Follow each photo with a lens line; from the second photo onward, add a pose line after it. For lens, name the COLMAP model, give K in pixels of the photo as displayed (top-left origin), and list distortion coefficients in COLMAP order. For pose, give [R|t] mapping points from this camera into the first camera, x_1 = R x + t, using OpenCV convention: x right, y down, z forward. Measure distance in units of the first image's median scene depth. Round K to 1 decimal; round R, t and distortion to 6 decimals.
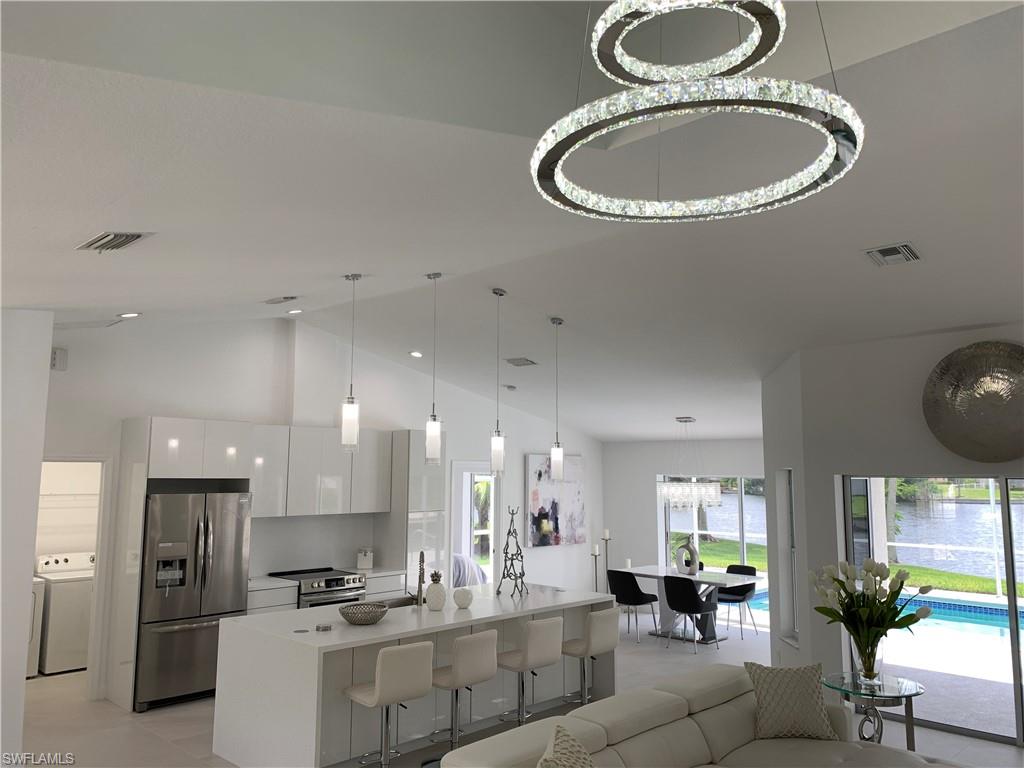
lens RADIAL K [[795.1, 0, 506.1], [0, 795.1, 375.2], [0, 0, 1]] dist [0.111093, -0.192792]
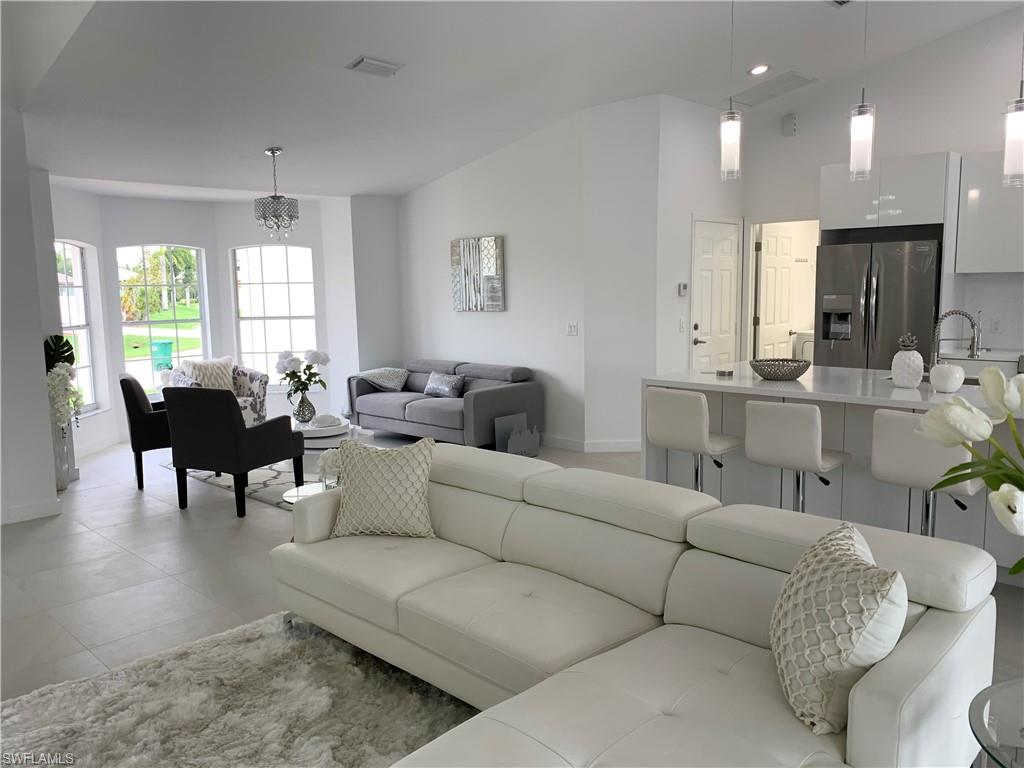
lens RADIAL K [[786.2, 0, 473.8], [0, 786.2, 380.4], [0, 0, 1]] dist [0.000045, -0.057930]
pose [[-0.028521, 0.111502, -0.993355, 0.423972], [0.143190, 0.983966, 0.106337, 0.114801], [0.989284, -0.139206, -0.044030, 0.468905]]
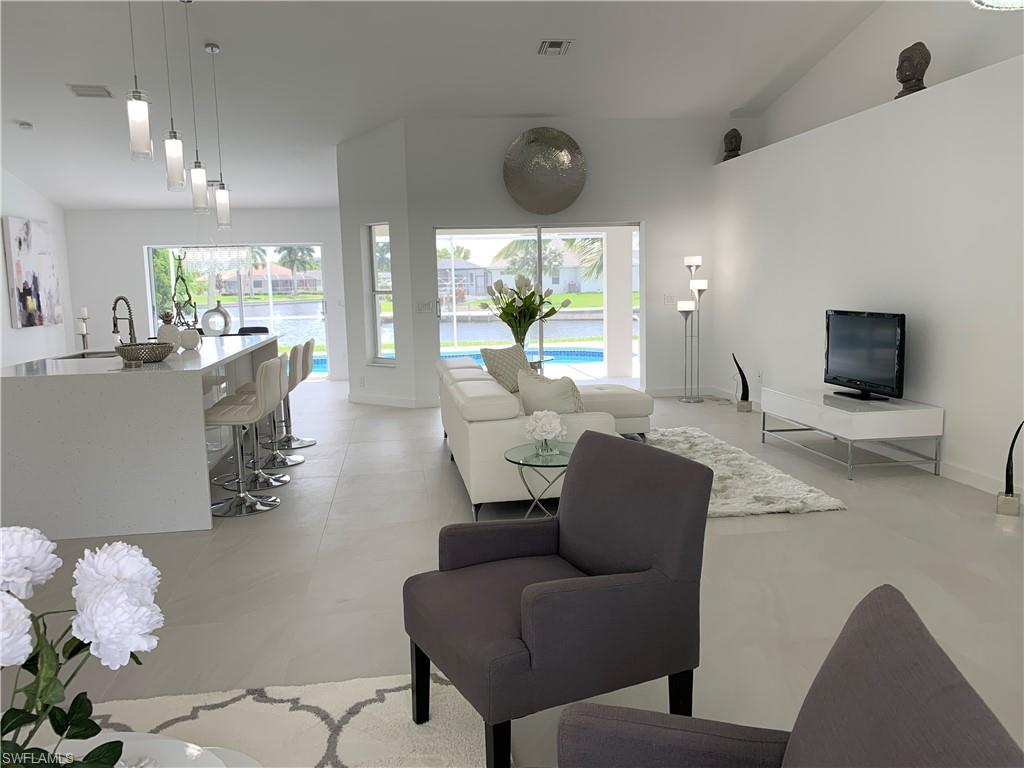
lens RADIAL K [[788.3, 0, 515.5], [0, 788.3, 379.8], [0, 0, 1]] dist [0.009035, -0.013008]
pose [[0.600299, -0.118930, 0.790884, -0.402707], [-0.070472, 0.977170, 0.200433, 0.081272], [-0.796665, -0.176055, 0.578213, 0.113313]]
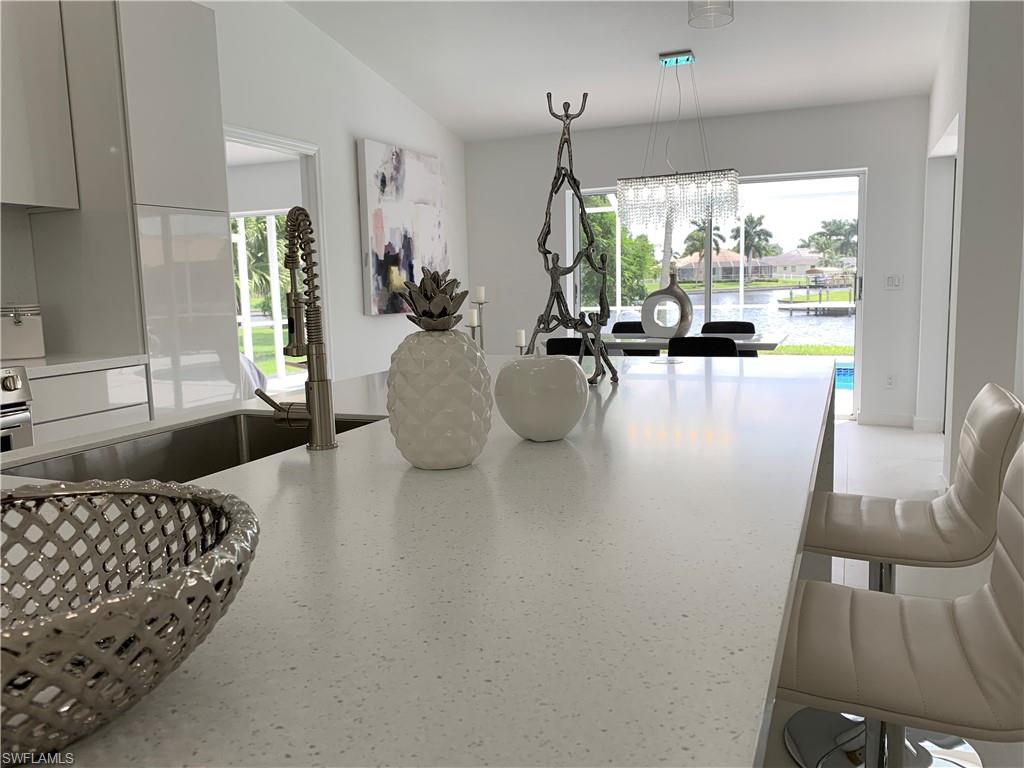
lens RADIAL K [[793.6, 0, 512.0], [0, 793.6, 384.0], [0, 0, 1]] dist [0.014475, -0.007885]
pose [[0.931425, -0.077186, 0.355655, -0.098191], [-0.012178, 0.970093, 0.242430, 0.161300], [-0.363730, -0.230136, 0.902628, 0.586559]]
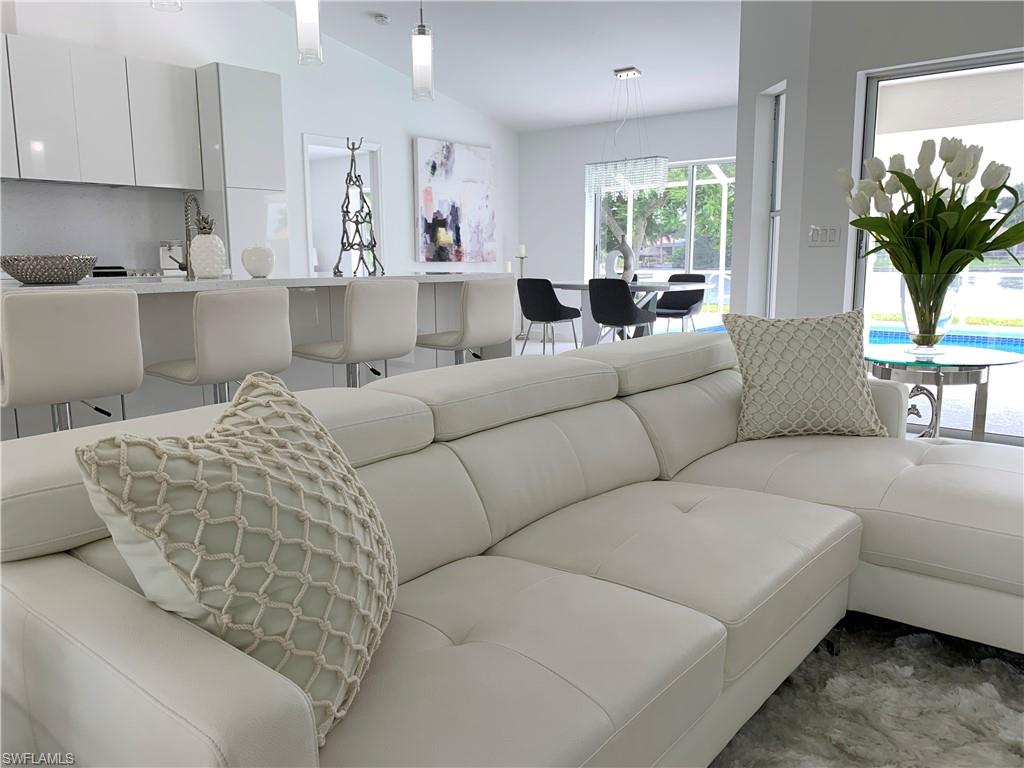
lens RADIAL K [[787.2, 0, 504.3], [0, 787.2, 386.8], [0, 0, 1]] dist [0.080774, -0.147136]
pose [[0.996867, -0.024362, 0.075249, 0.060841], [0.002146, 0.959362, 0.282170, 0.144342], [-0.079065, -0.281124, 0.956409, 0.278390]]
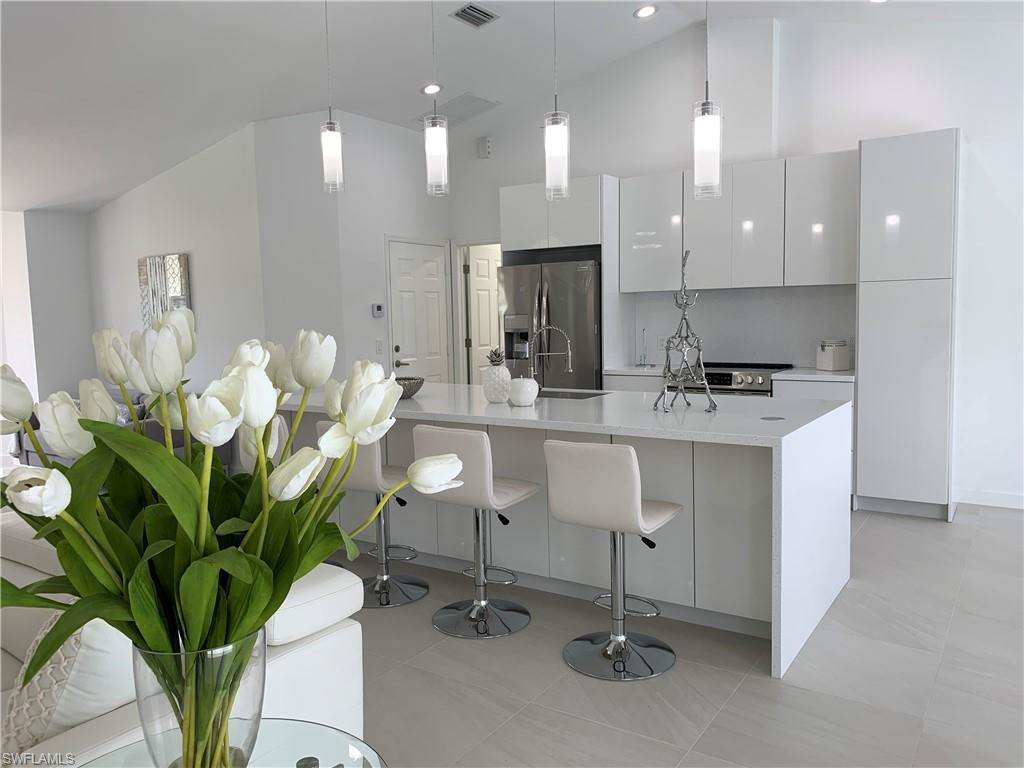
lens RADIAL K [[788.3, 0, 515.5], [0, 788.3, 379.8], [0, 0, 1]] dist [0.009035, -0.013008]
pose [[0.196297, 0.071598, -0.977927, 0.410916], [0.144652, 0.984304, 0.101101, 0.147821], [0.969816, -0.161305, 0.182859, 0.637013]]
